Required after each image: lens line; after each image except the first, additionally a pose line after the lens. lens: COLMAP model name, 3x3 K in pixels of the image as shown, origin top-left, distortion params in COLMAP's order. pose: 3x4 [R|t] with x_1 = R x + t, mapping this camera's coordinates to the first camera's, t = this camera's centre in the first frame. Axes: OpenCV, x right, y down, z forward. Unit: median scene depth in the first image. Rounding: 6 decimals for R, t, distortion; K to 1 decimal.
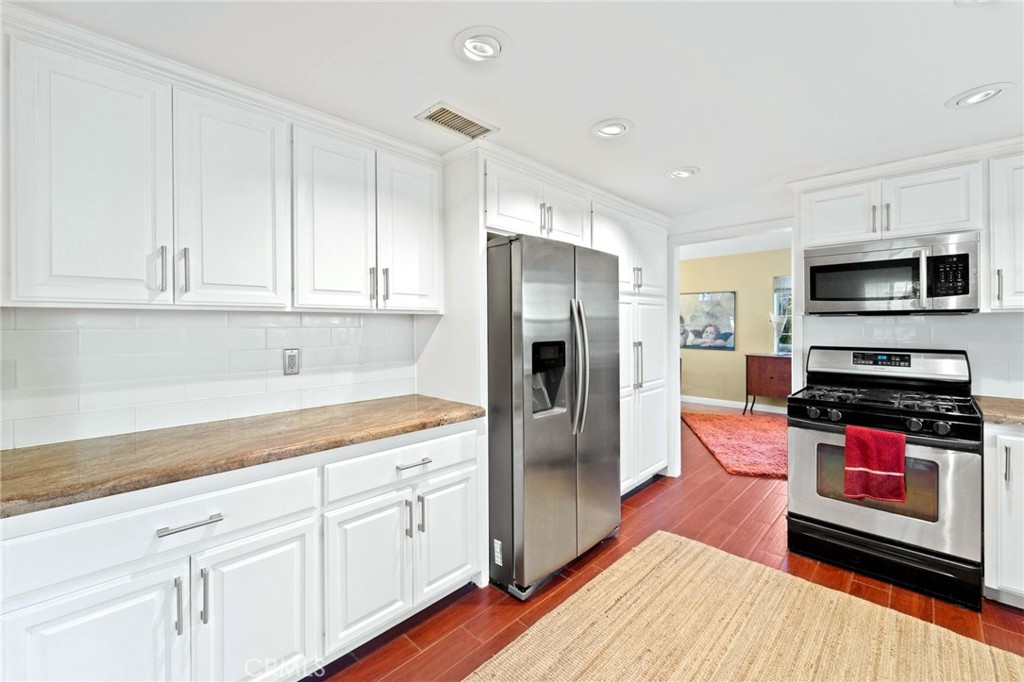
lens RADIAL K [[416.6, 0, 508.3], [0, 416.6, 325.6], [0, 0, 1]] dist [-0.003122, -0.000484]
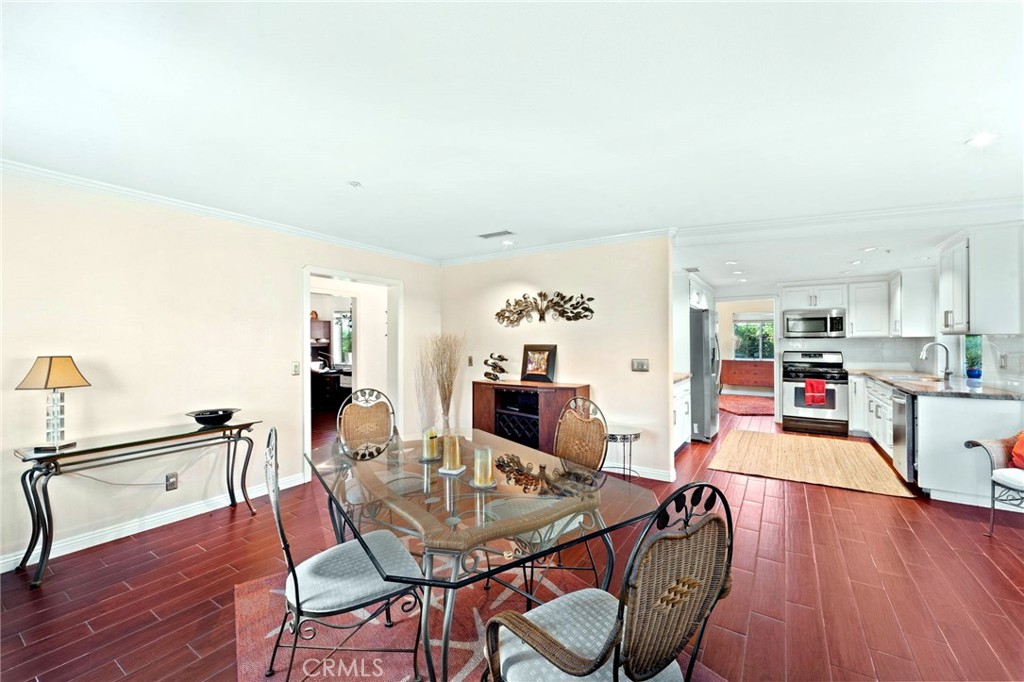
lens RADIAL K [[416.6, 0, 511.6], [0, 416.6, 338.1], [0, 0, 1]] dist [-0.003122, -0.000484]
pose [[0.980196, 0.002709, 0.198010, -1.583462], [-0.001429, 0.999977, -0.006609, -0.006120], [-0.198024, 0.006196, 0.980178, -1.265097]]
